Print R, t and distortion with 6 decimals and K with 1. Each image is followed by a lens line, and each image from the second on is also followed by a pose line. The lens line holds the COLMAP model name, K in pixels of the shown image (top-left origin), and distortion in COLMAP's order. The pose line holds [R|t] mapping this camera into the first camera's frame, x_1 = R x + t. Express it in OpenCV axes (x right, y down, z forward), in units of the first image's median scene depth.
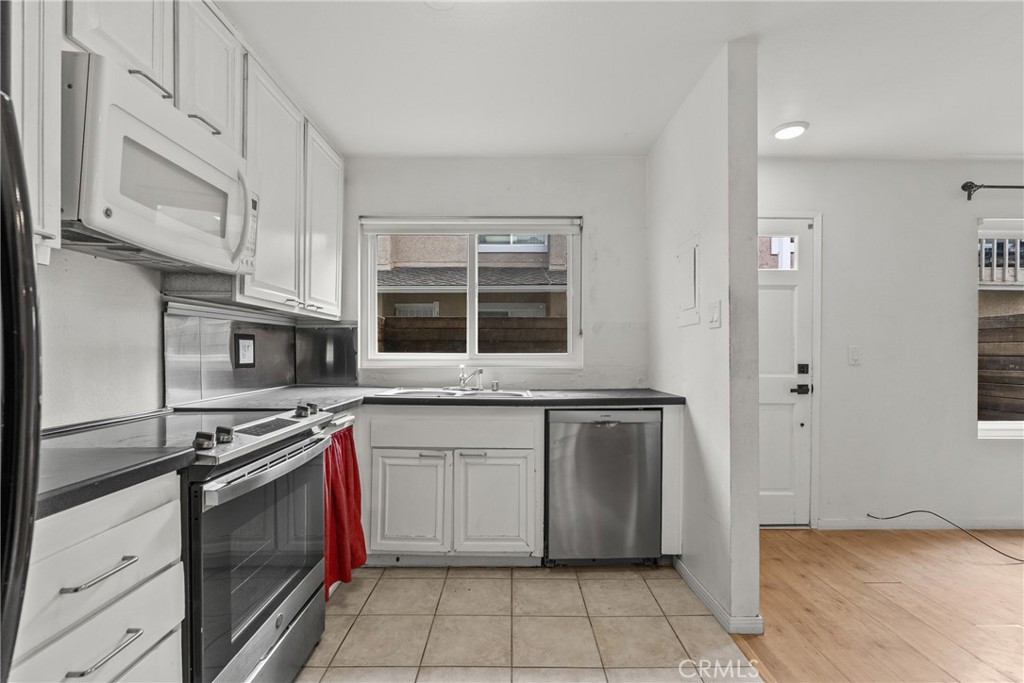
lens RADIAL K [[469.0, 0, 516.4], [0, 469.0, 353.0], [0, 0, 1]] dist [-0.013009, 0.004559]
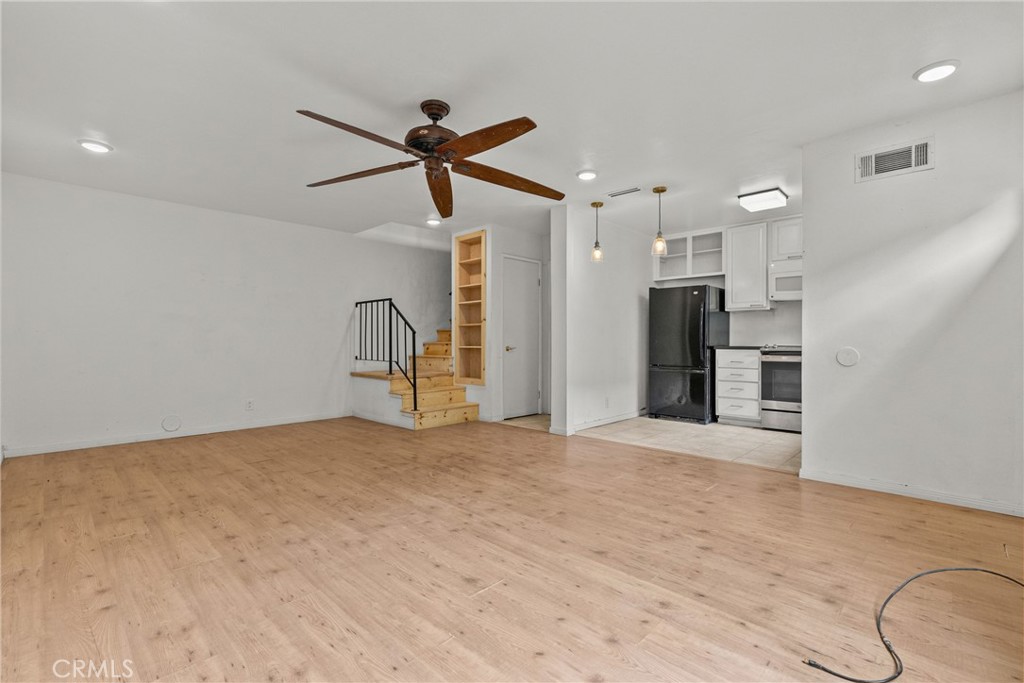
lens RADIAL K [[469.0, 0, 520.2], [0, 469.0, 344.3], [0, 0, 1]] dist [-0.013009, 0.004559]
pose [[-0.692944, 0.005638, -0.720970, 1.994062], [-0.002644, 0.999943, 0.010361, 0.062700], [0.720987, 0.009086, -0.692889, 1.143194]]
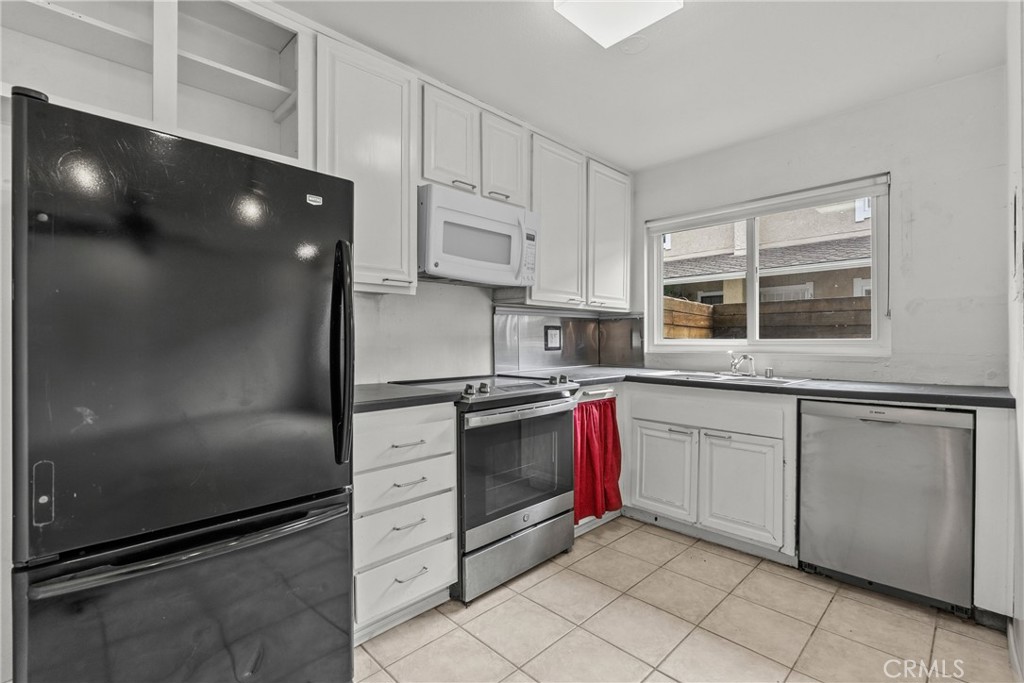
lens RADIAL K [[469.0, 0, 516.3], [0, 469.0, 340.7], [0, 0, 1]] dist [-0.013009, 0.004559]
pose [[0.697551, -0.002095, -0.716532, 0.334464], [0.001753, 0.999998, -0.001217, 0.005333], [0.716533, -0.000407, 0.697553, -0.044795]]
